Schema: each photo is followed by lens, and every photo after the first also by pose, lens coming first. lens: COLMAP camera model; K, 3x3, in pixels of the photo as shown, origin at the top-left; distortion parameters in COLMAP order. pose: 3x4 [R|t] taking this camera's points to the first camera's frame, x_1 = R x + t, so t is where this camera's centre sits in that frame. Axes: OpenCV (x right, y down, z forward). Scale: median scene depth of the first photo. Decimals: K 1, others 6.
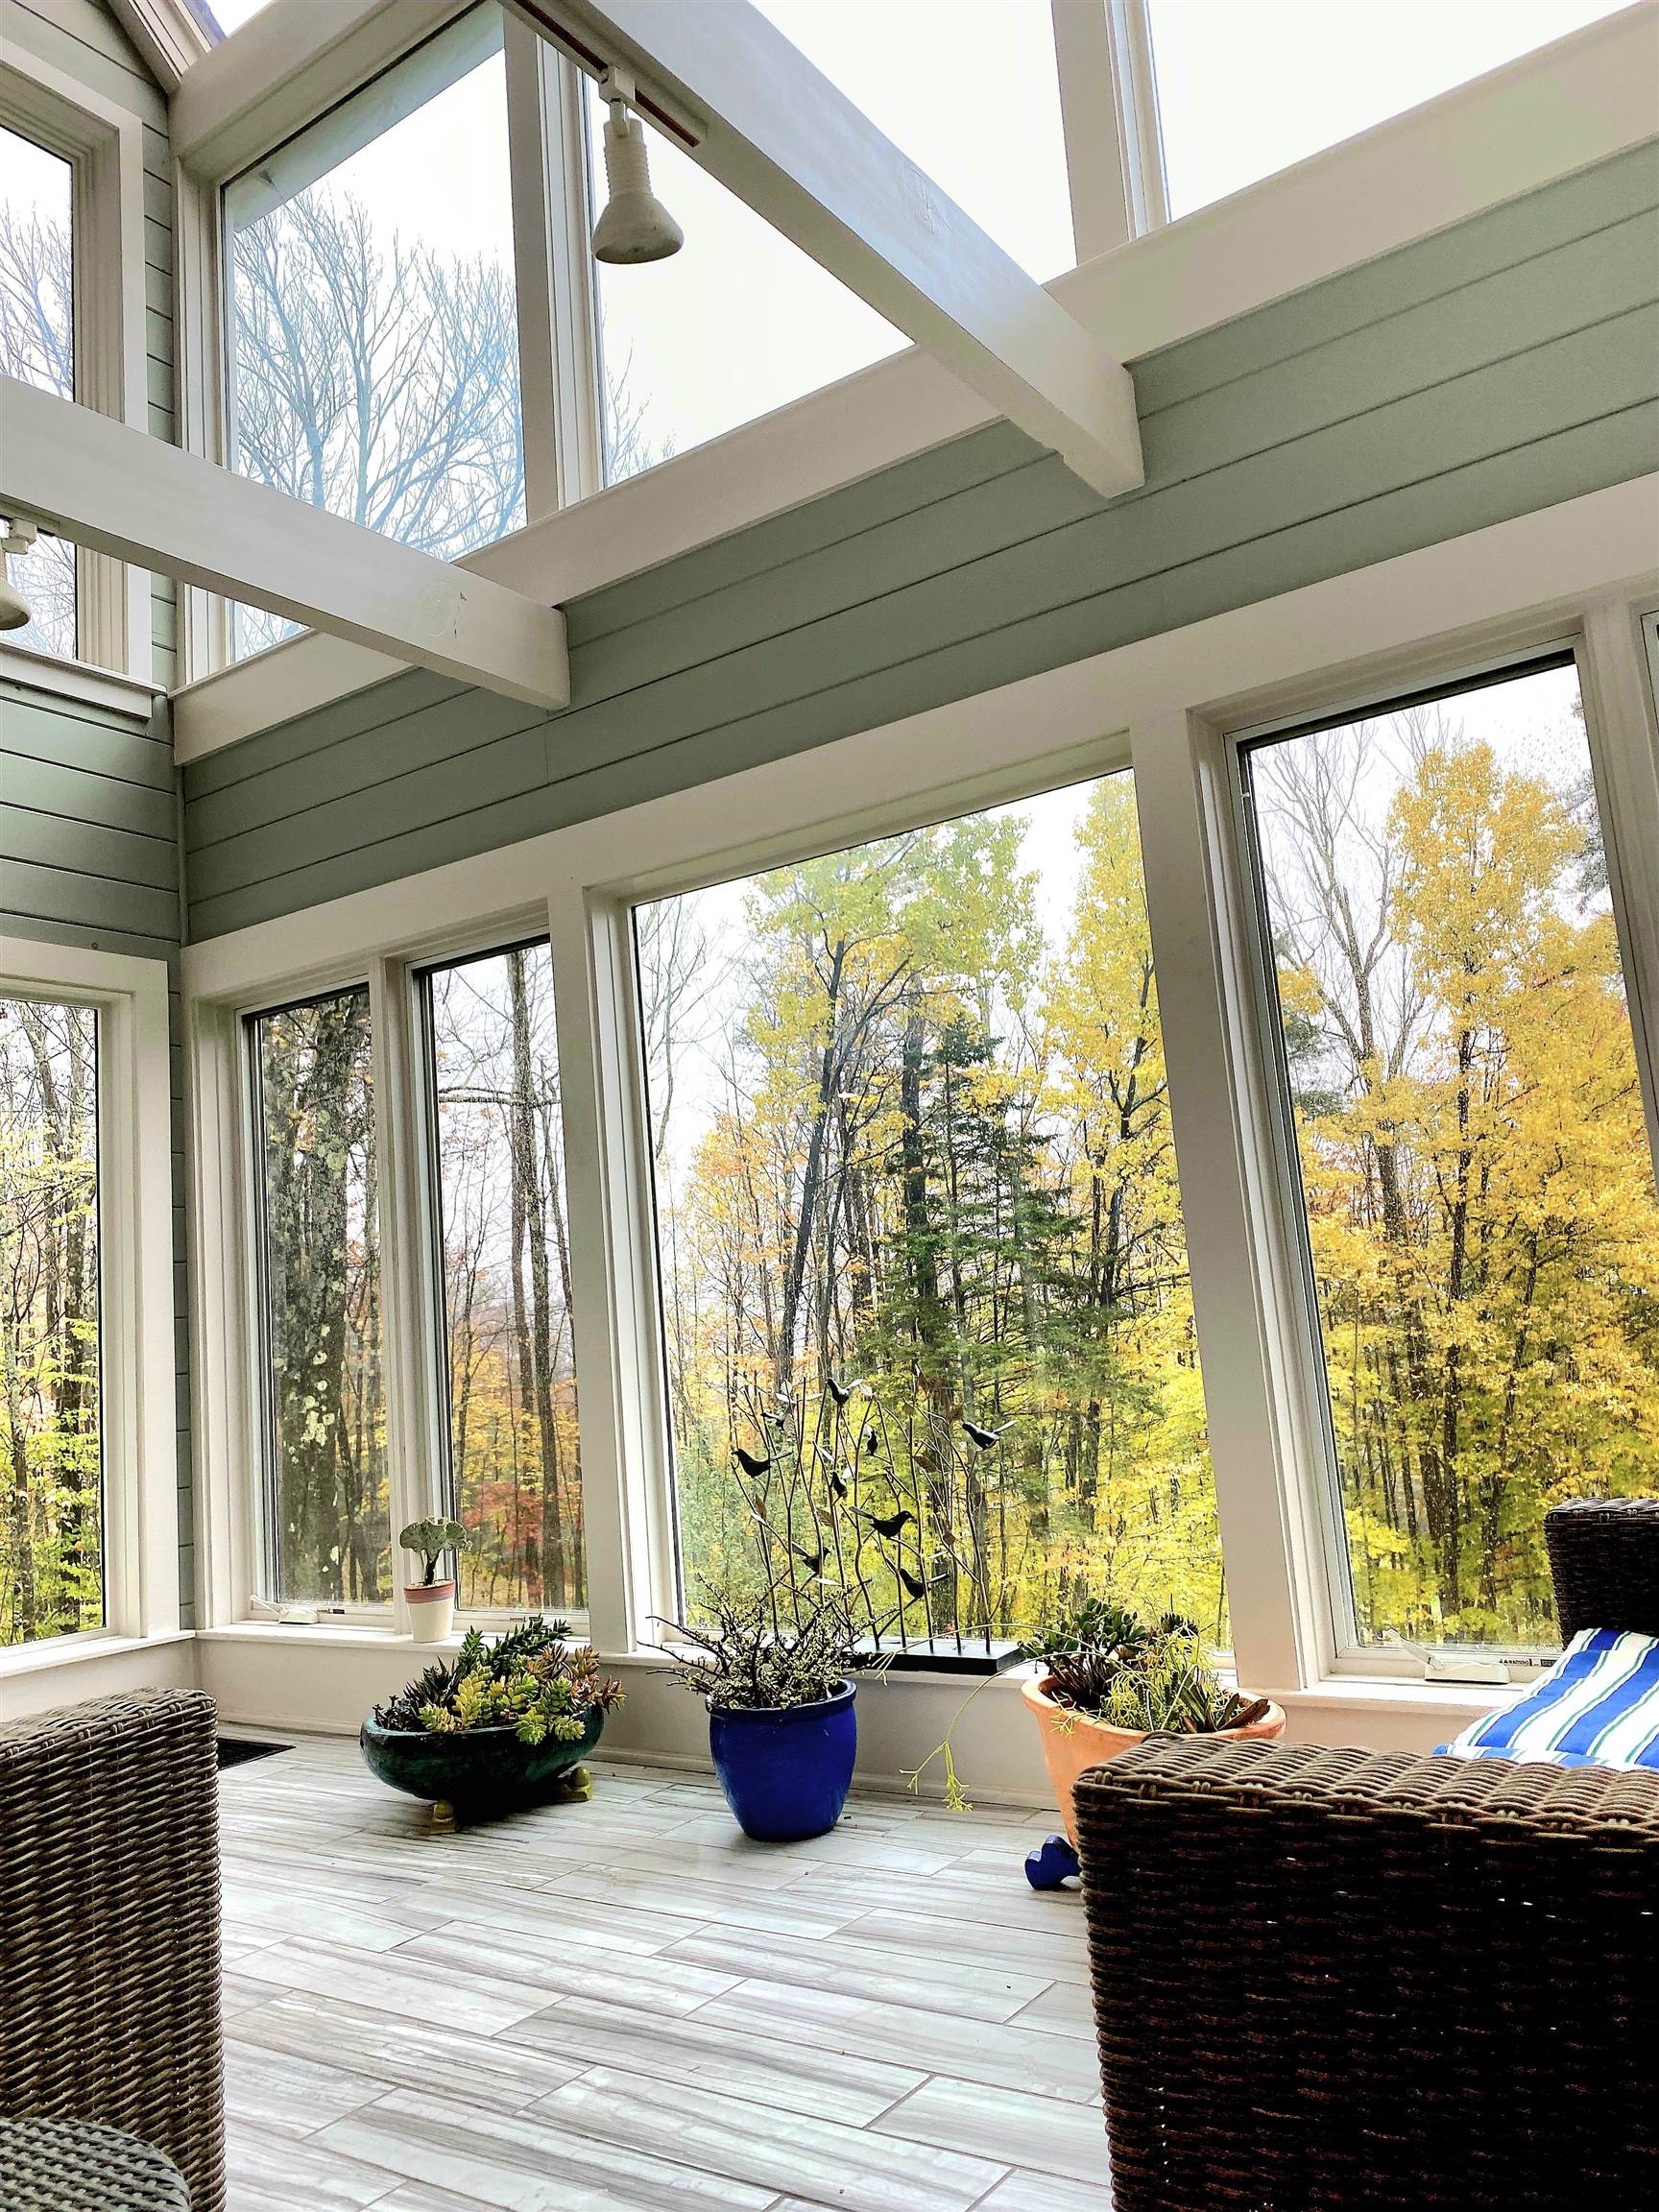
lens RADIAL K [[1687.8, 0, 817.9], [0, 1687.8, 1060.6], [0, 0, 1]] dist [0.045589, -0.063190]
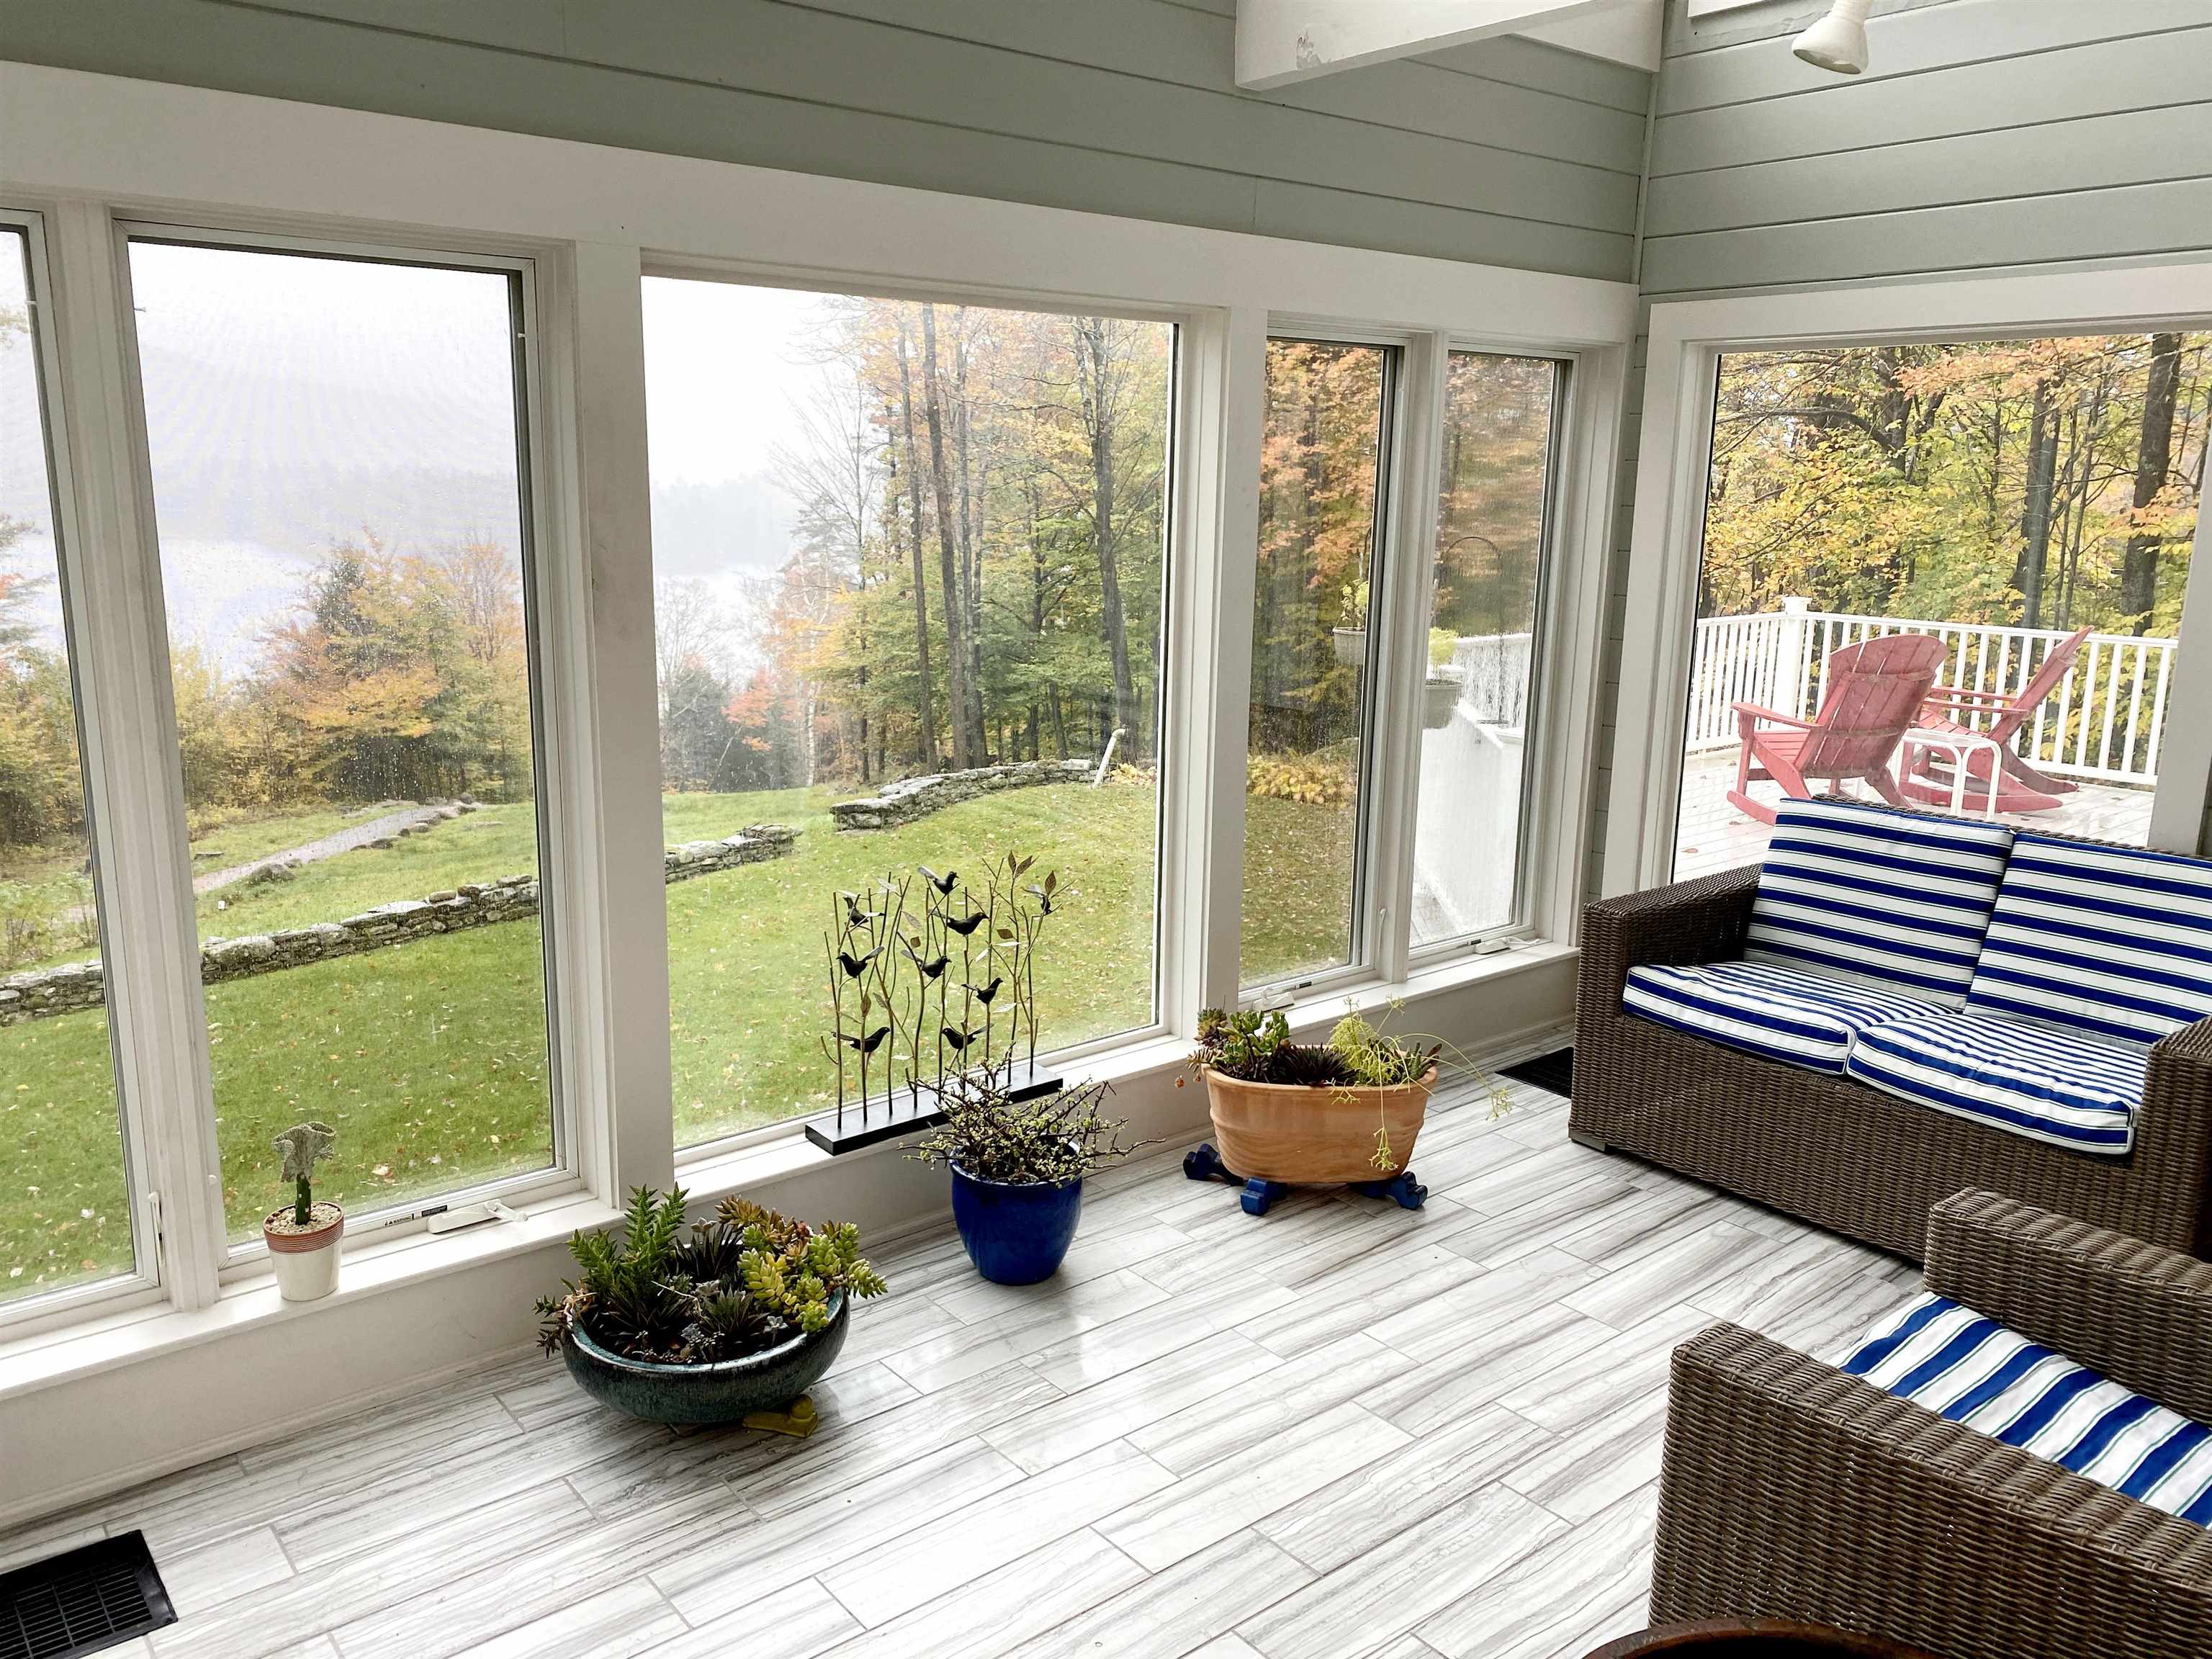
lens RADIAL K [[1673.6, 0, 1082.8], [0, 1673.6, 819.7], [0, 0, 1]] dist [0.057902, -0.066066]
pose [[0.263229, -0.113373, 0.958049, -0.137525], [-0.187593, 0.968100, 0.166105, -0.003882], [-0.946319, -0.223447, 0.233564, 0.101279]]
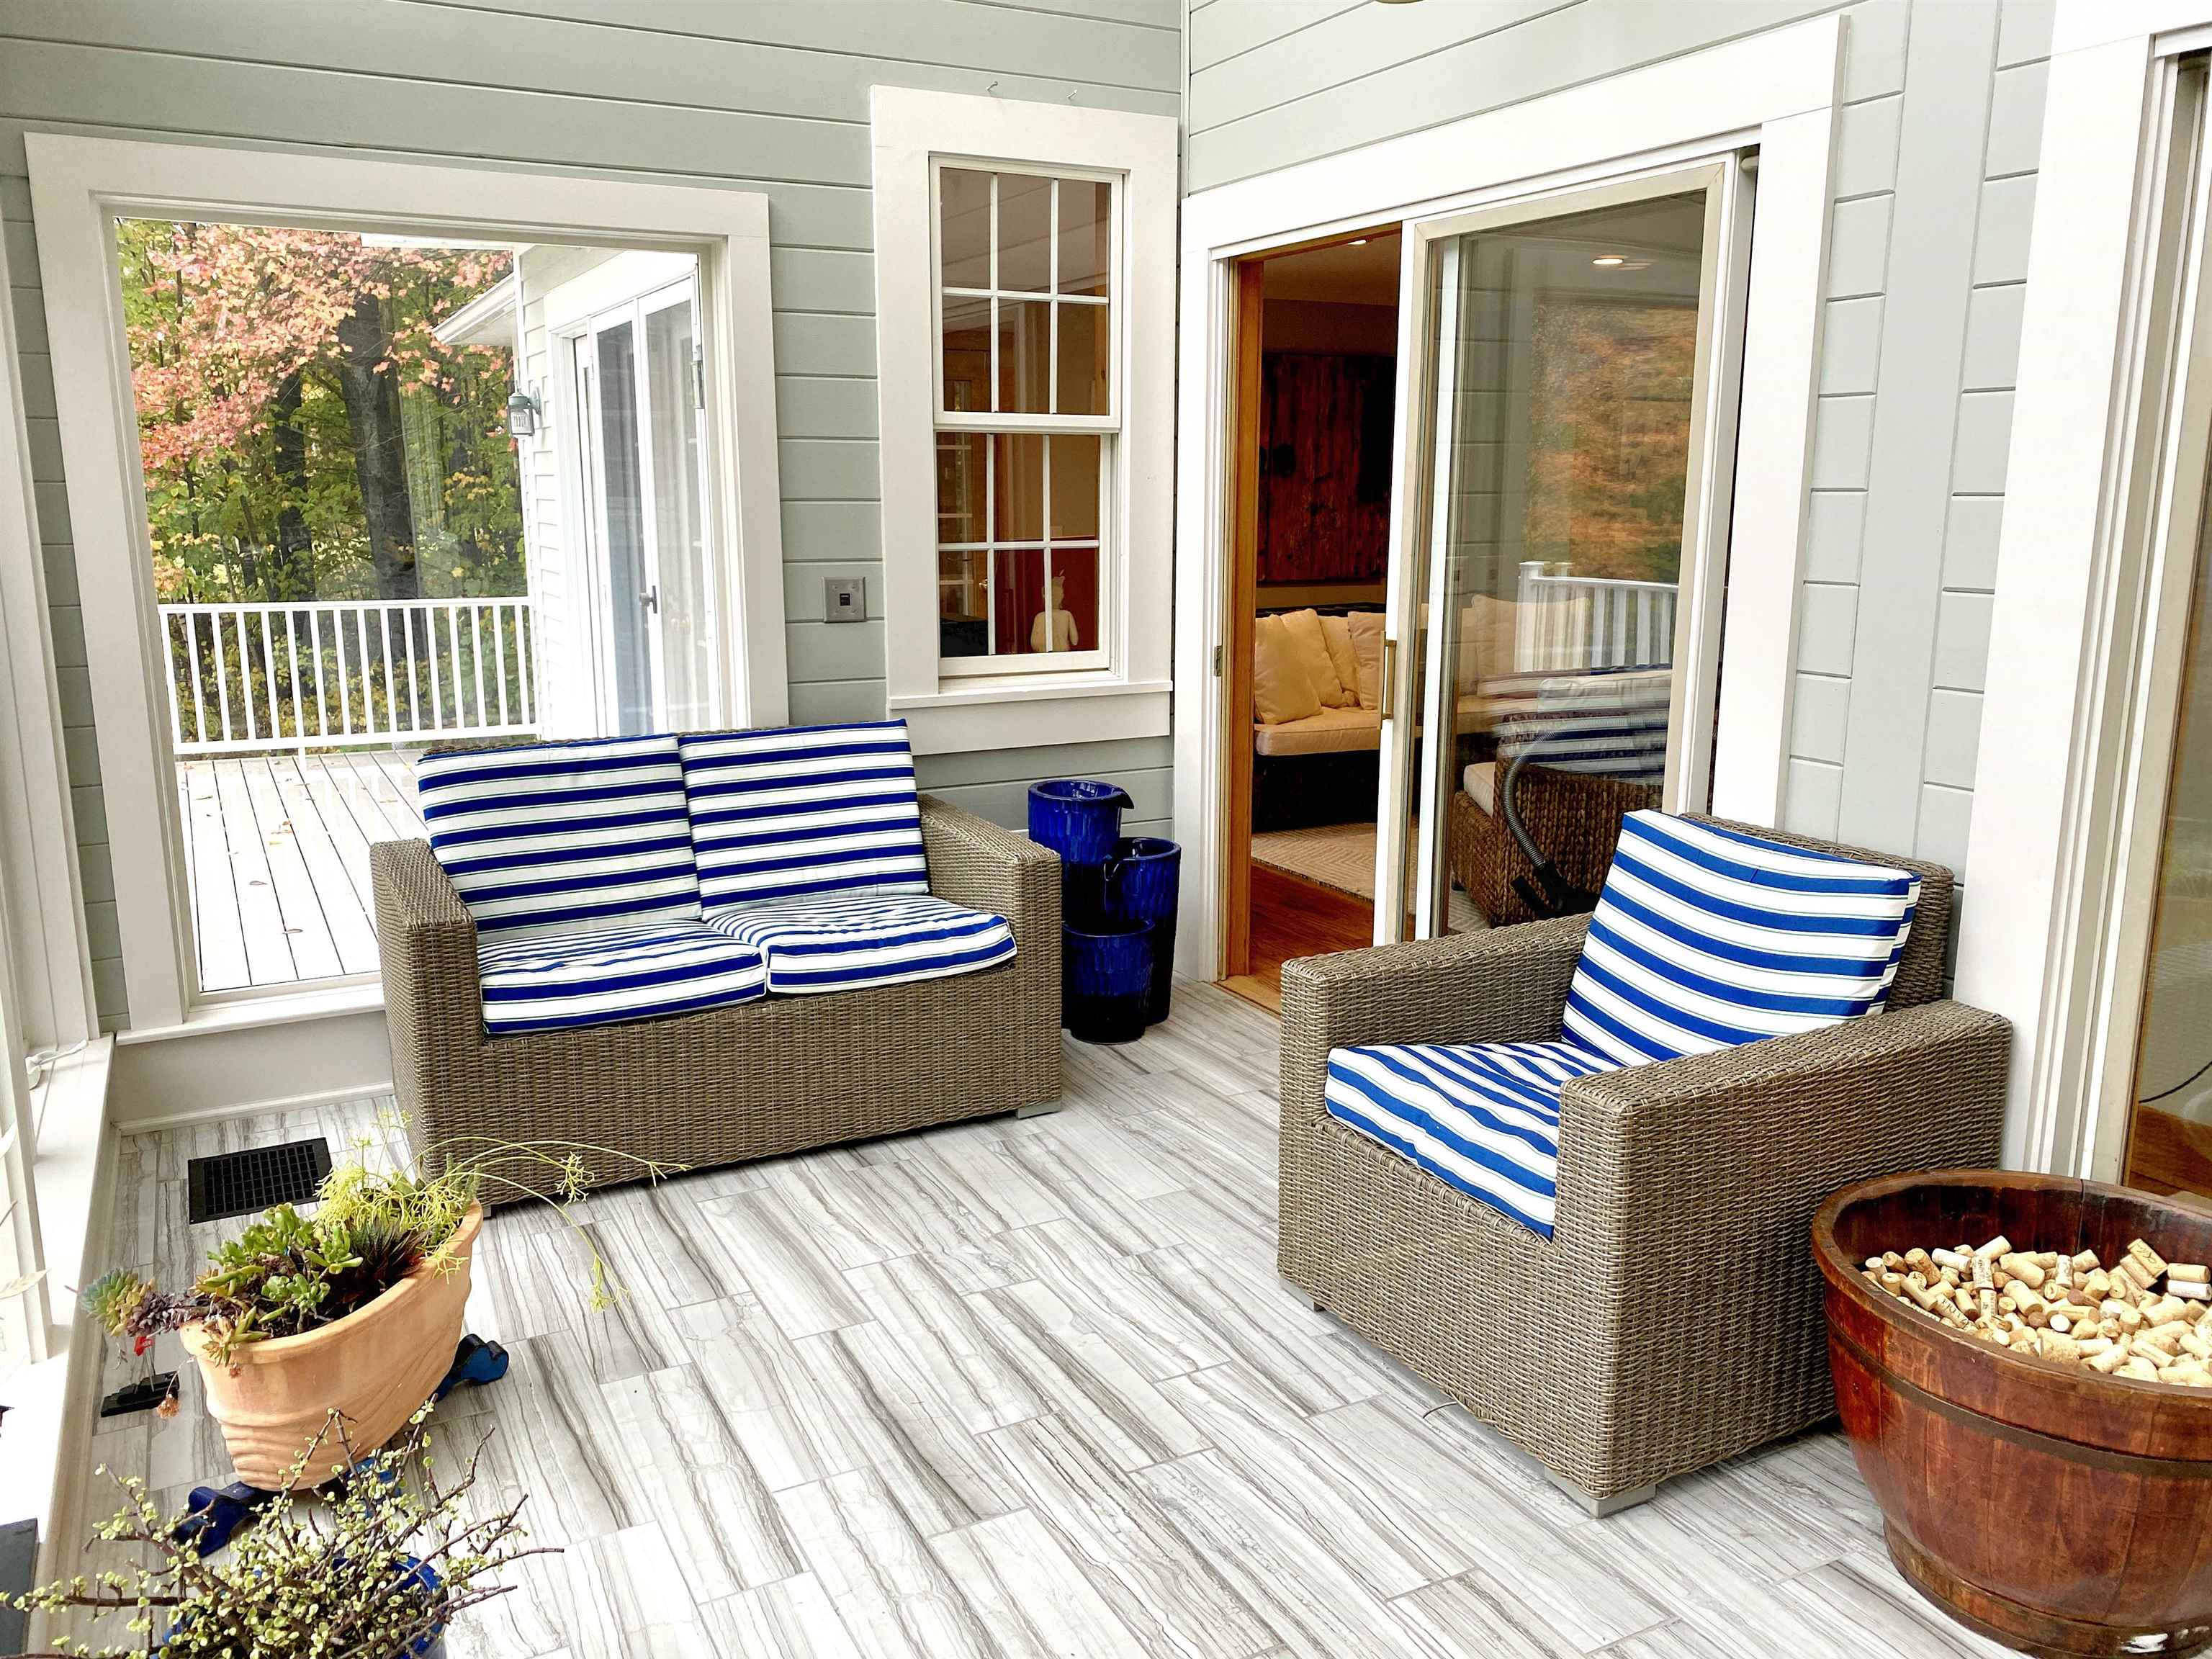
lens RADIAL K [[1673.6, 0, 1082.8], [0, 1673.6, 819.7], [0, 0, 1]] dist [0.057902, -0.066066]
pose [[-0.888213, -0.008620, 0.459352, -0.067367], [0.001719, 0.999755, 0.022086, 0.012413], [-0.459429, 0.020407, -0.887980, 0.183700]]
